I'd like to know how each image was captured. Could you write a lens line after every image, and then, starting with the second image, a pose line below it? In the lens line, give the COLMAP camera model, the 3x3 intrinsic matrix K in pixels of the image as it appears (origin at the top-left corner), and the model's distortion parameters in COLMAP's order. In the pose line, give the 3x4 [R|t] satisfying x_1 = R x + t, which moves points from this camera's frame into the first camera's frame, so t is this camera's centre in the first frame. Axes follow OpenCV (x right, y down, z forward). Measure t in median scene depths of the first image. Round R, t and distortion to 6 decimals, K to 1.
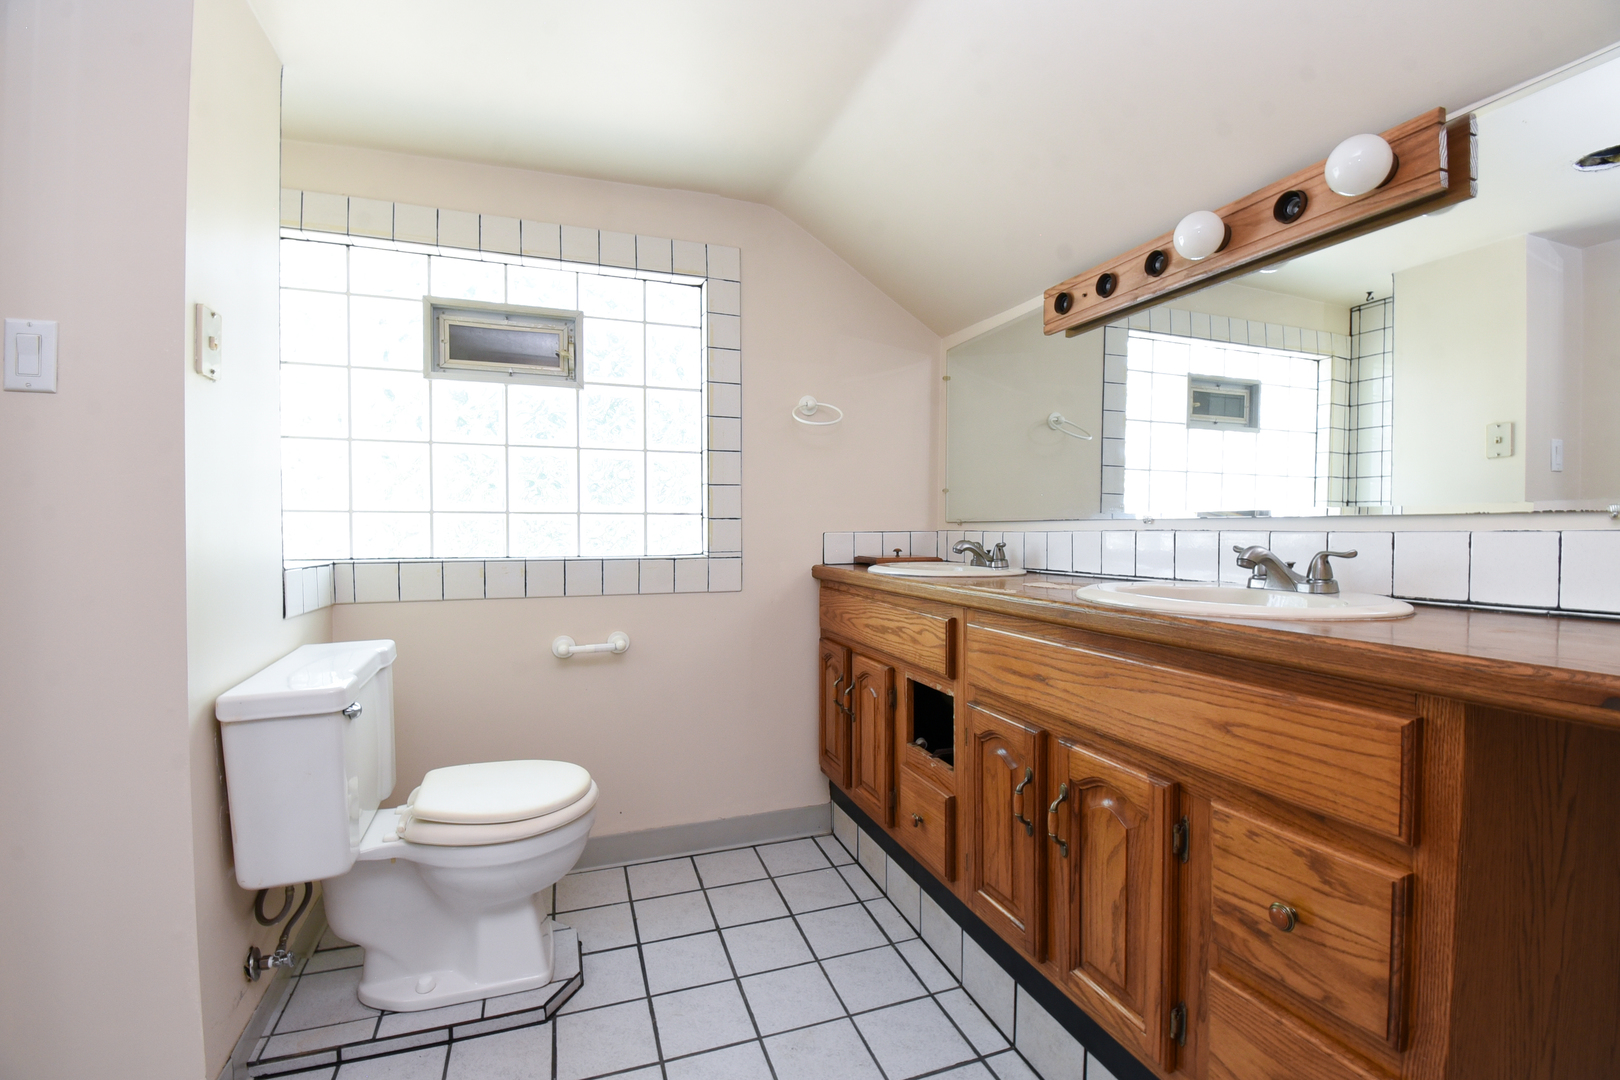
lens RADIAL K [[708.6, 0, 809.7], [0, 708.6, 542.2], [0, 0, 1]] dist [0.021736, -0.027380]
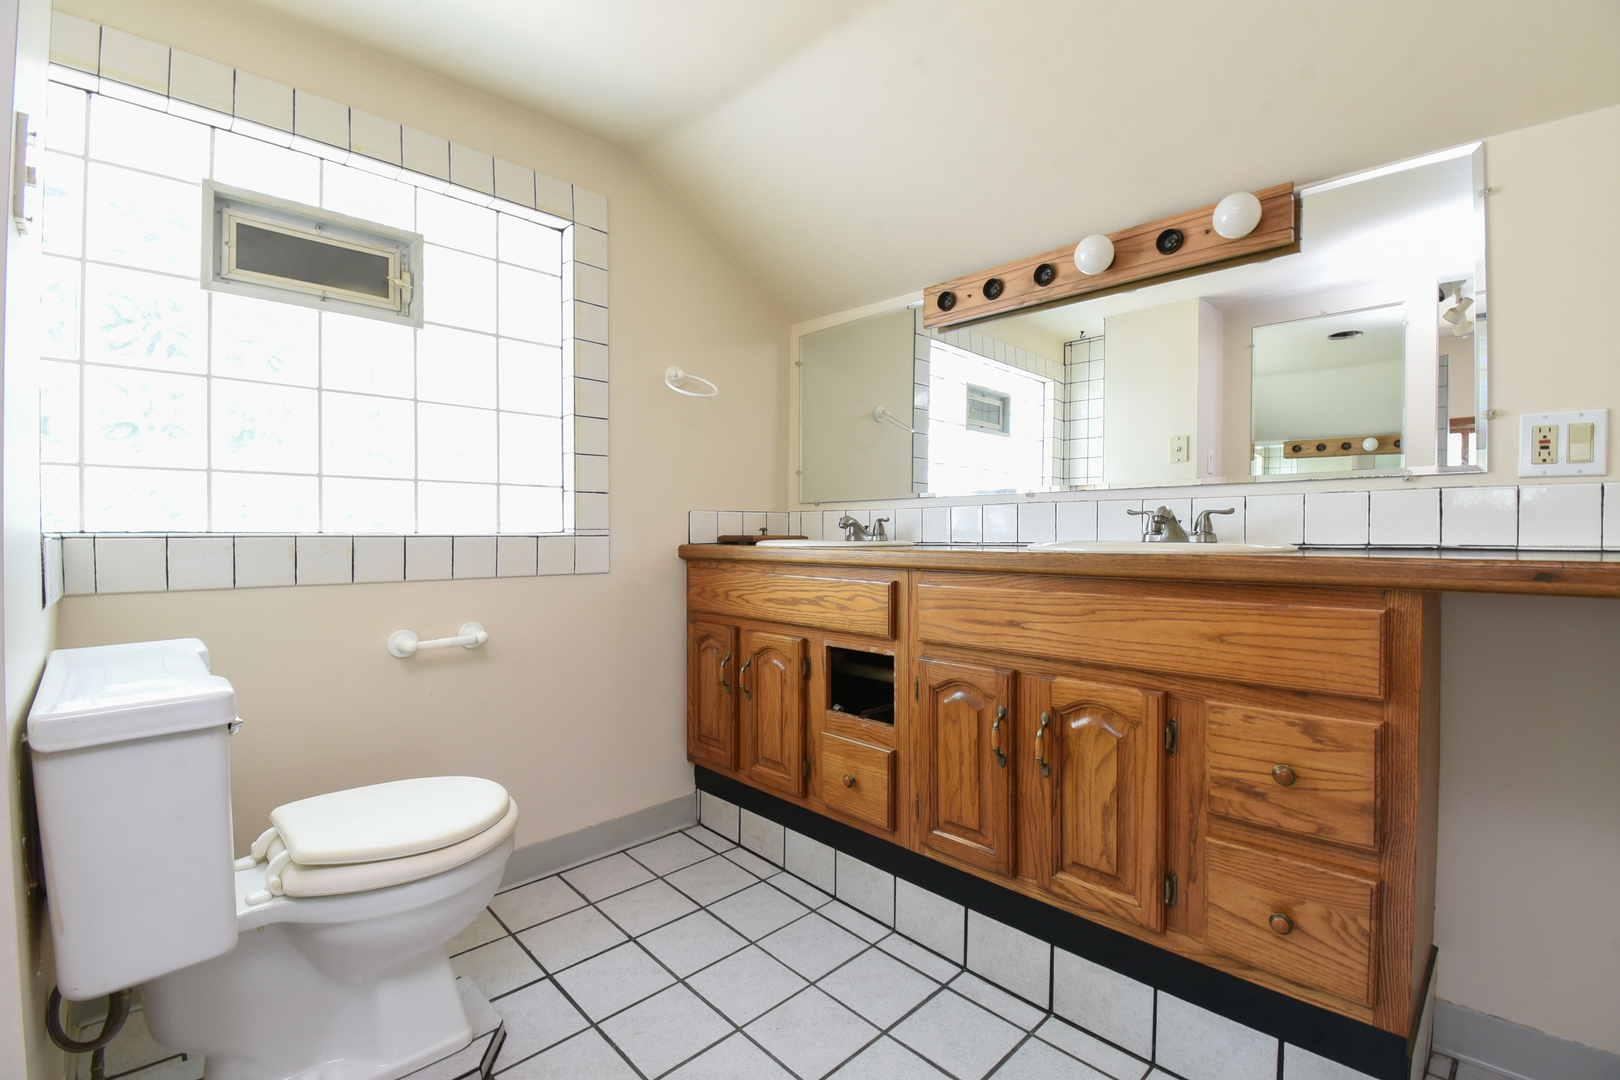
lens RADIAL K [[708.6, 0, 809.7], [0, 708.6, 542.2], [0, 0, 1]] dist [0.021736, -0.027380]
pose [[0.909161, -0.004862, 0.416415, -0.340049], [0.007966, 0.999952, -0.005718, 0.052196], [-0.416368, 0.008516, 0.909156, 0.088967]]
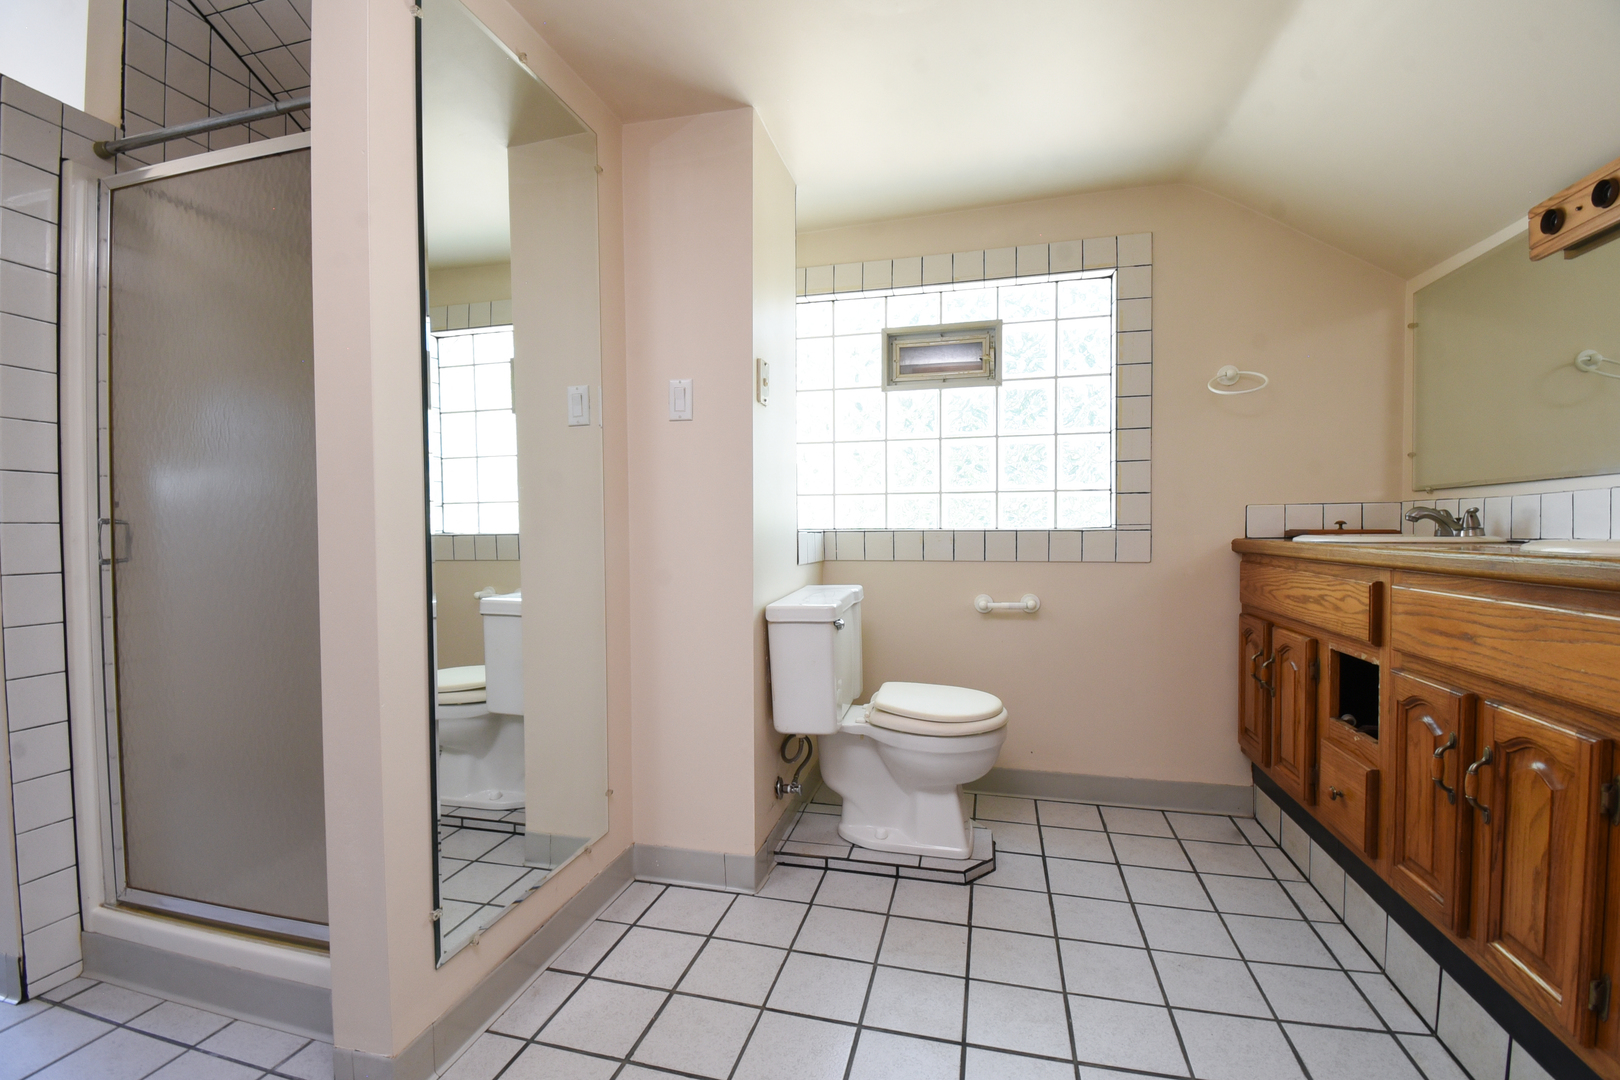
lens RADIAL K [[708.6, 0, 809.7], [0, 708.6, 542.2], [0, 0, 1]] dist [0.021736, -0.027380]
pose [[0.830761, 0.006713, -0.556589, 0.095613], [-0.005623, 0.999977, 0.003668, 0.053452], [0.556602, 0.000082, 0.830780, -0.199273]]
